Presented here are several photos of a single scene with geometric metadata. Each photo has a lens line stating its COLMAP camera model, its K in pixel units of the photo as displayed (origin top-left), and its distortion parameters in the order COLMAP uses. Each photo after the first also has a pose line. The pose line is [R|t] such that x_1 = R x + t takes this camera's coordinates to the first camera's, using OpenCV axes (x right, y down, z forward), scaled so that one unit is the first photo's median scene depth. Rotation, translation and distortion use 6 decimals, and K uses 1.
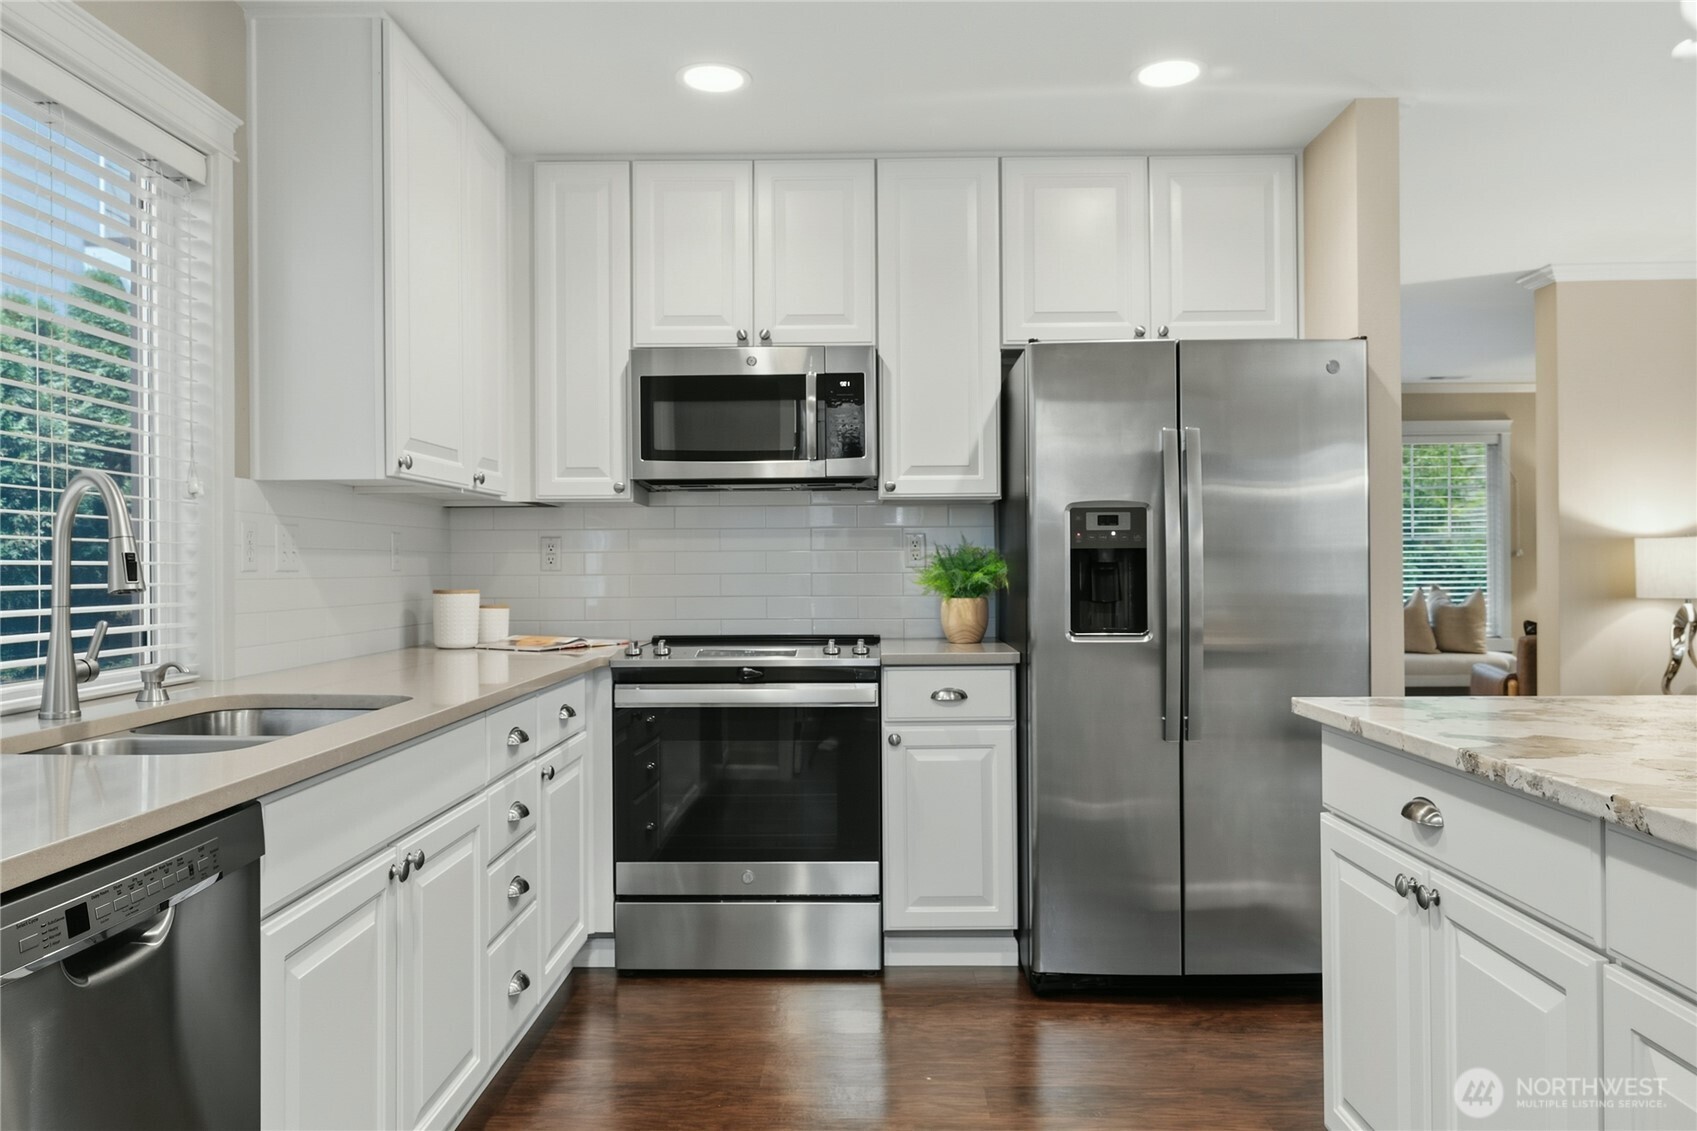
lens RADIAL K [[1193.1, 0, 836.4], [0, 1193.1, 562.7], [0, 0, 1]] dist [0.002129, 0.004667]
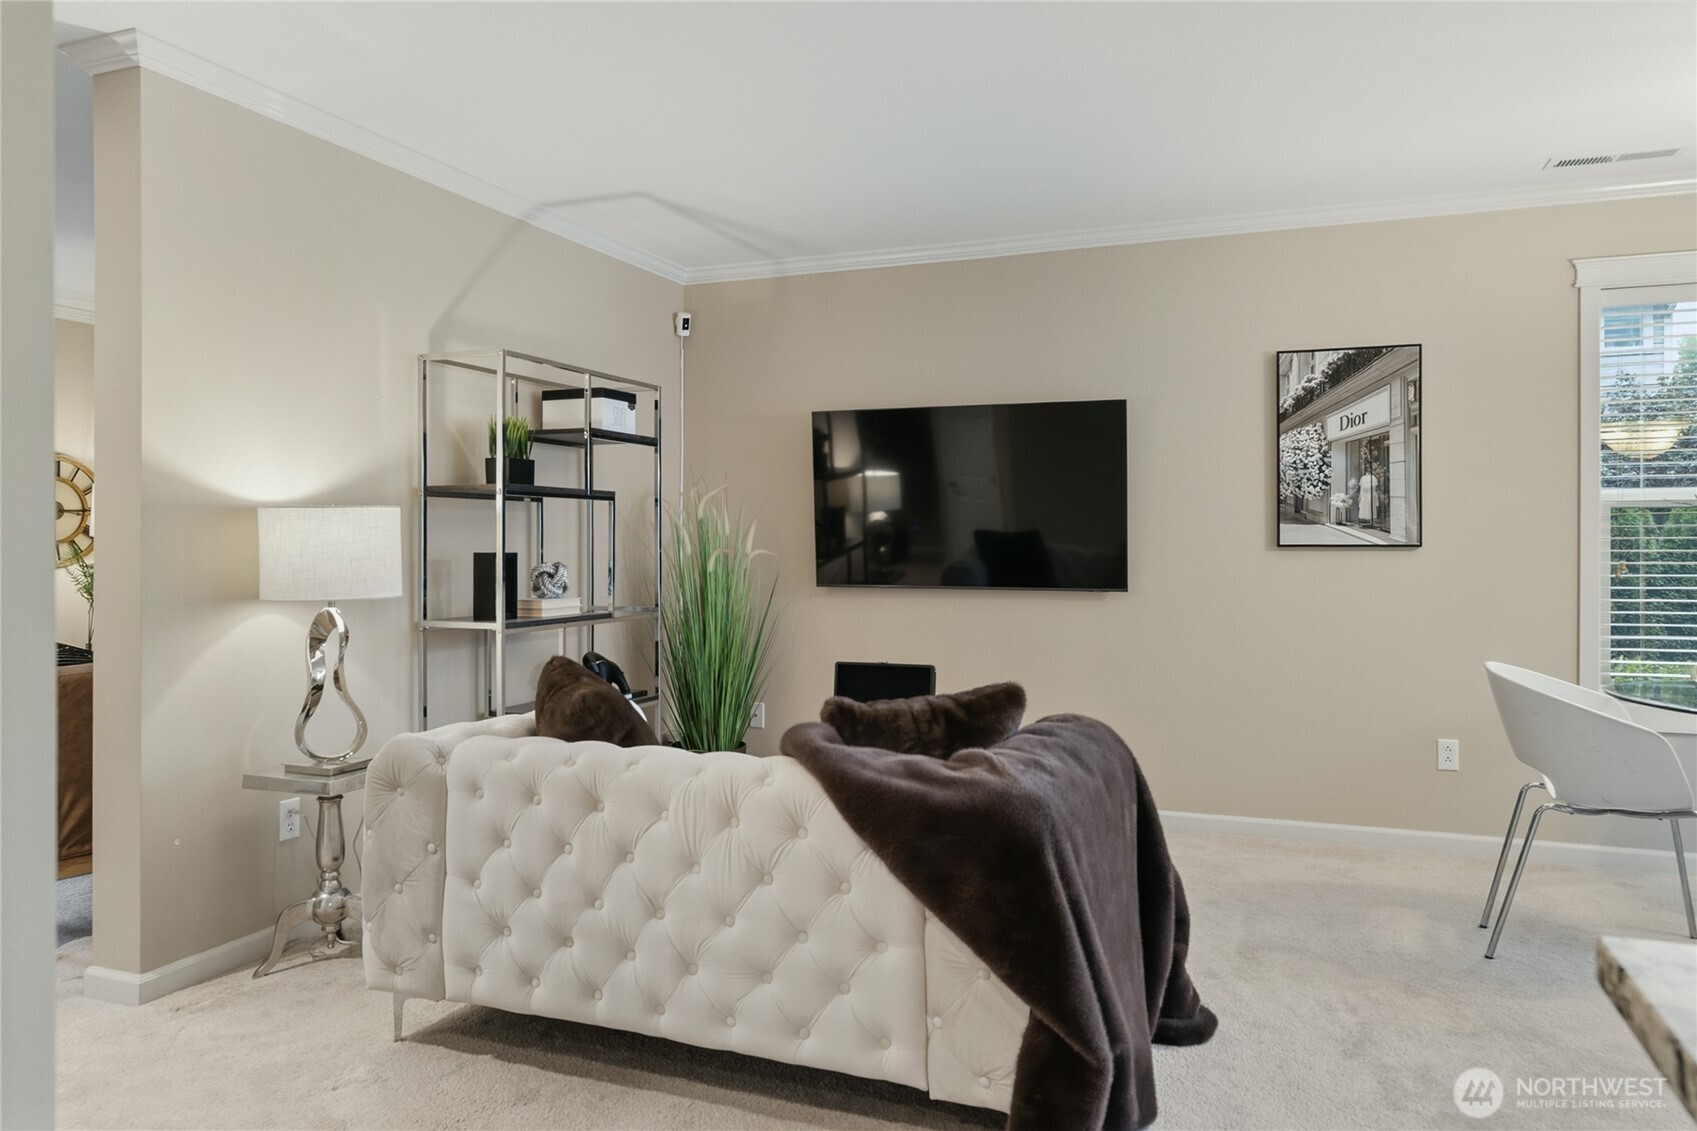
lens RADIAL K [[1161.9, 0, 850.8], [0, 1161.9, 545.2], [0, 0, 1]] dist [-0.009410, 0.008558]
pose [[0.336861, 0.007328, 0.941526, 0.283675], [-0.005487, 0.999968, -0.005820, 0.002309], [-0.941539, -0.003206, 0.336890, 0.732675]]
